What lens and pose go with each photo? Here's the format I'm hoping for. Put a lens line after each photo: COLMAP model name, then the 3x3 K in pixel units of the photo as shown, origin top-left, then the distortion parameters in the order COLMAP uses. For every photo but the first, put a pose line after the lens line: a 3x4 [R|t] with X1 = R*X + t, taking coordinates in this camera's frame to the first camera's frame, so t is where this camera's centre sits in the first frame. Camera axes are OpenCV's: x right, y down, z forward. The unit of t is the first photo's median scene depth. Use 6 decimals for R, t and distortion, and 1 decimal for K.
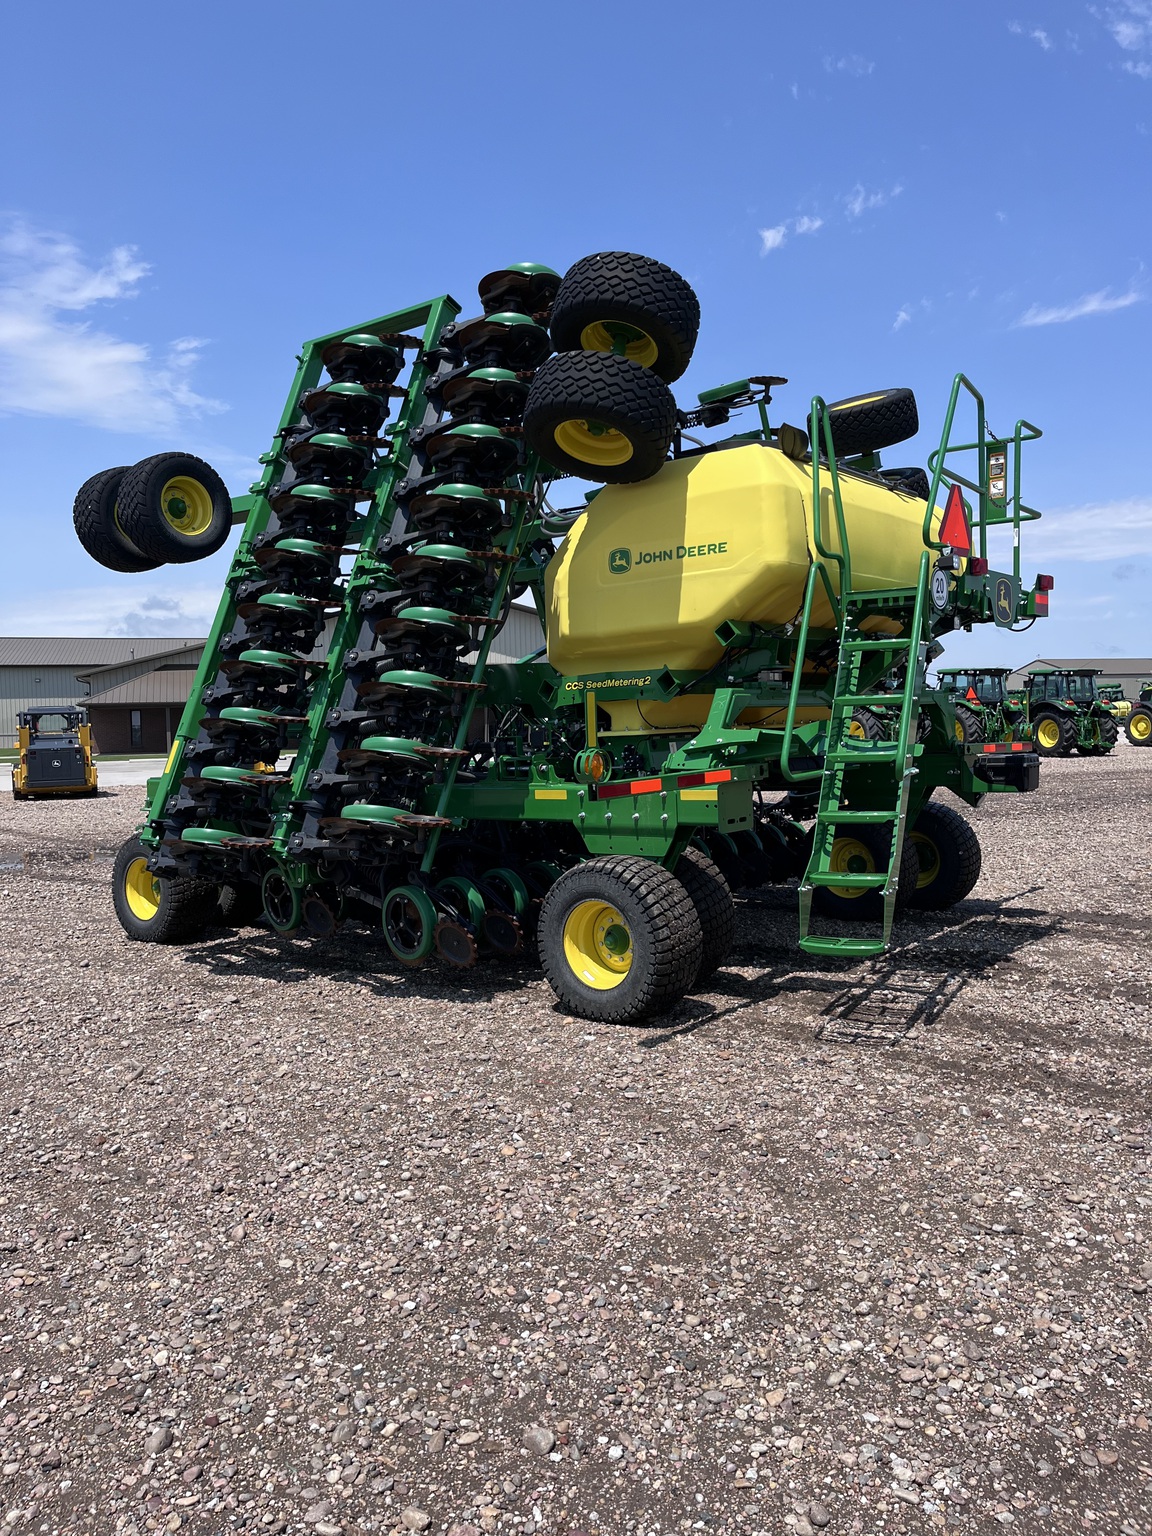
lens RADIAL K [[1187.5, 0, 576.0], [0, 1187.5, 768.0], [0, 0, 1]] dist [0.070053, -0.088009]
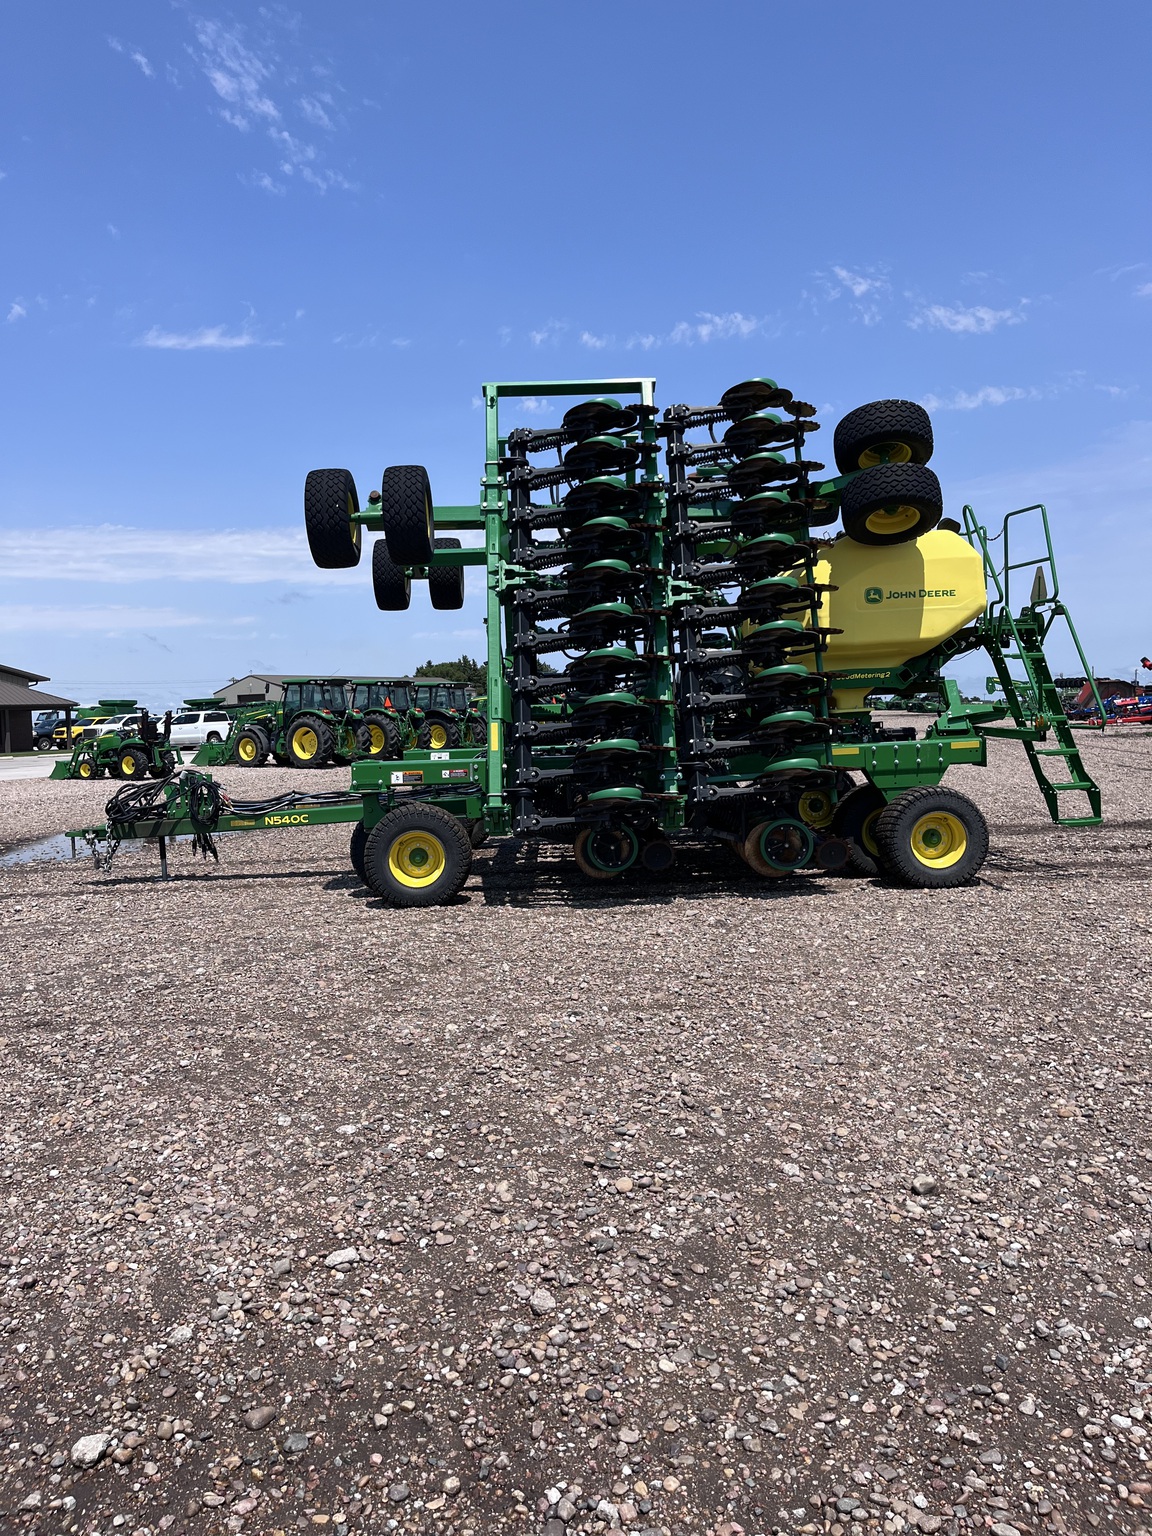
lens RADIAL K [[1187.5, 0, 576.0], [0, 1187.5, 768.0], [0, 0, 1]] dist [0.070053, -0.088009]
pose [[0.767364, -0.032303, 0.640397, -1.161272], [0.040453, 0.999180, 0.001927, 0.025600], [-0.639934, 0.024427, 0.768041, 0.074386]]
